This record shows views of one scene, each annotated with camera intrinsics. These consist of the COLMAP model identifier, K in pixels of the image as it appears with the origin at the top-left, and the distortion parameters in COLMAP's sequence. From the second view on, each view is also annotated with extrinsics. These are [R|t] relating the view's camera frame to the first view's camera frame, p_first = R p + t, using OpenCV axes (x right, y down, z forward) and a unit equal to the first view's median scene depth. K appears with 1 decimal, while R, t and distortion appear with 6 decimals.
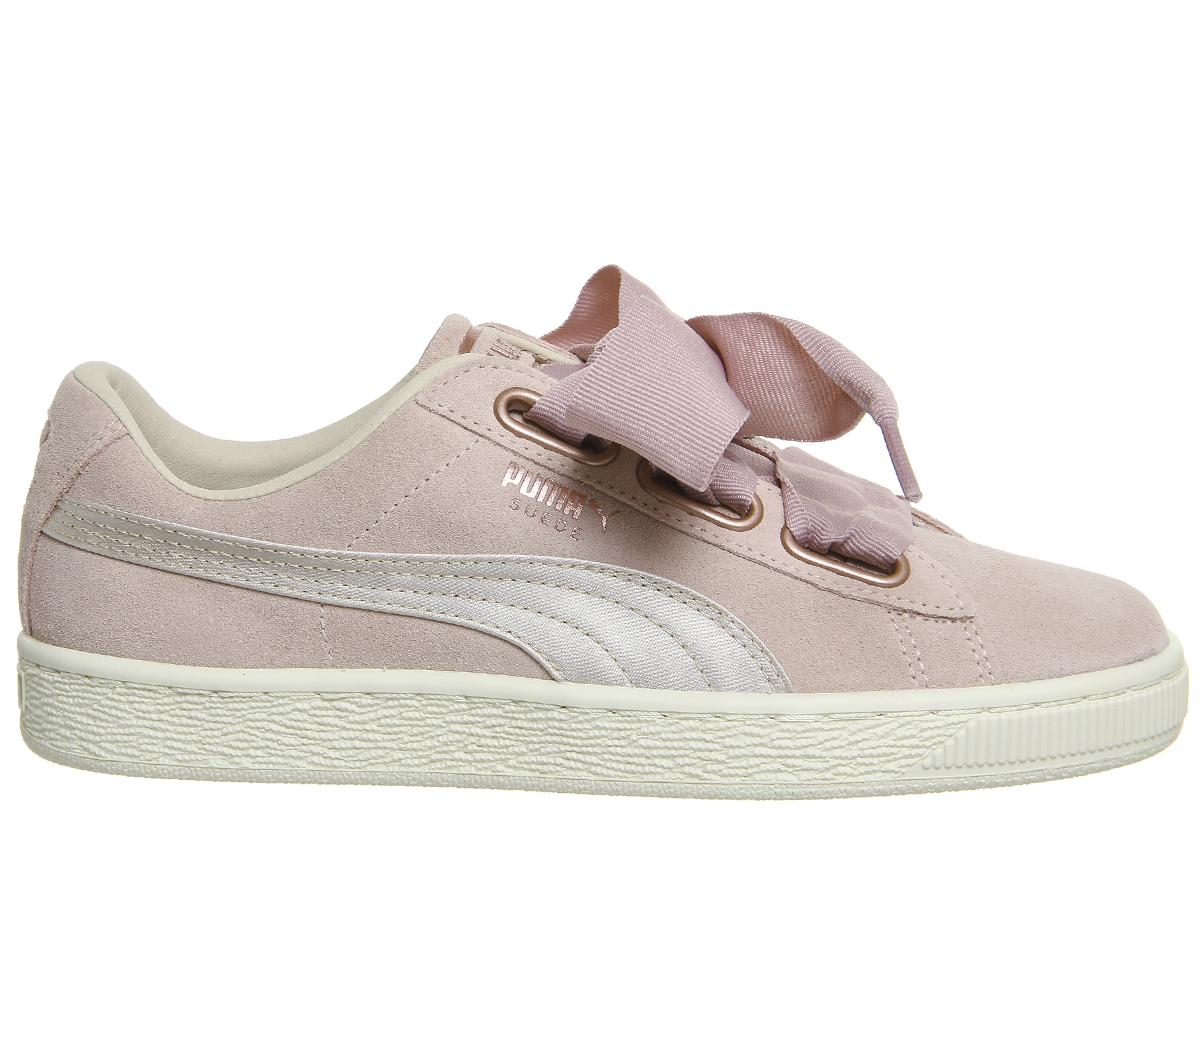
lens RADIAL K [[4863.5, 0, 600.3], [0, 4863.5, 521.9], [0, 0, 1]] dist [1.022338, 0.000000]
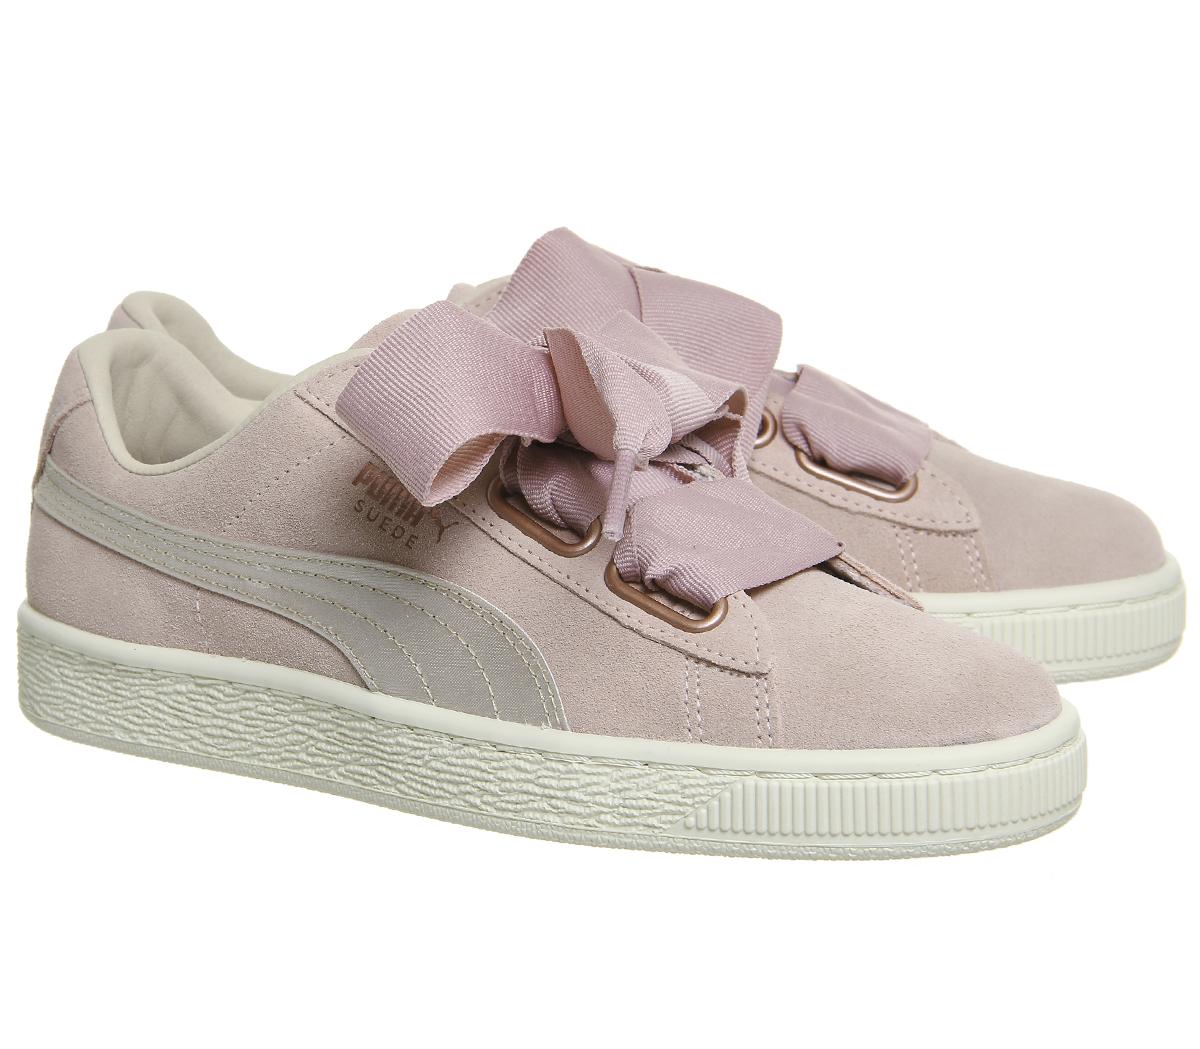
lens RADIAL K [[4863.5, 0, 599.6], [0, 4863.5, 526.2], [0, 0, 1]] dist [1.022338, 0.000000]
pose [[0.869176, 0.098948, -0.484502, 0.496936], [-0.098376, 0.994792, 0.026680, -0.030253], [0.484619, 0.024473, 0.874383, 0.172225]]
